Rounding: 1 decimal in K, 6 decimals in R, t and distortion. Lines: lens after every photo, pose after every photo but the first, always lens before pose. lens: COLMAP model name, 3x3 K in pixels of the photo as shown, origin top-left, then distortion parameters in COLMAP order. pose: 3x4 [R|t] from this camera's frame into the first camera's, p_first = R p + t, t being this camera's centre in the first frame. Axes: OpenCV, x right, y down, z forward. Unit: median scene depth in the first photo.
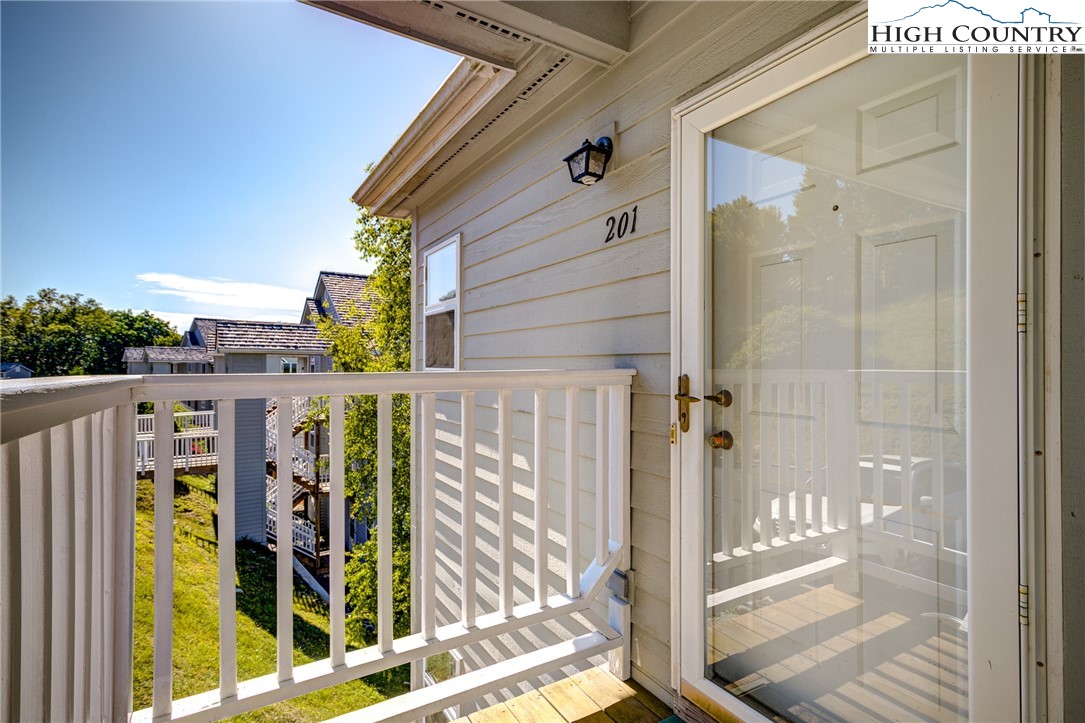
lens RADIAL K [[531.5, 0, 539.9], [0, 531.5, 364.1], [0, 0, 1]] dist [0.001903, 0.005382]
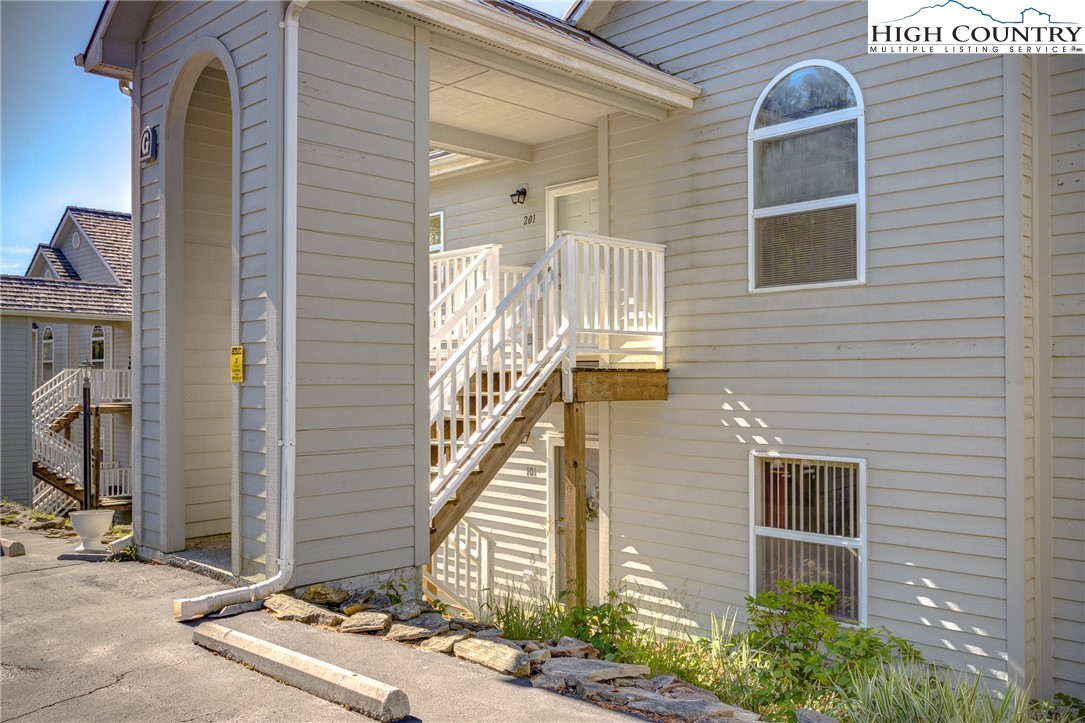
lens RADIAL K [[923.1, 0, 540.9], [0, 923.1, 368.5], [0, 0, 1]] dist [0.009102, -0.011588]
pose [[0.976968, -0.004932, 0.213329, -0.089837], [0.005923, 0.999974, -0.004007, 0.060013], [-0.213304, 0.005179, 0.976972, -0.408555]]
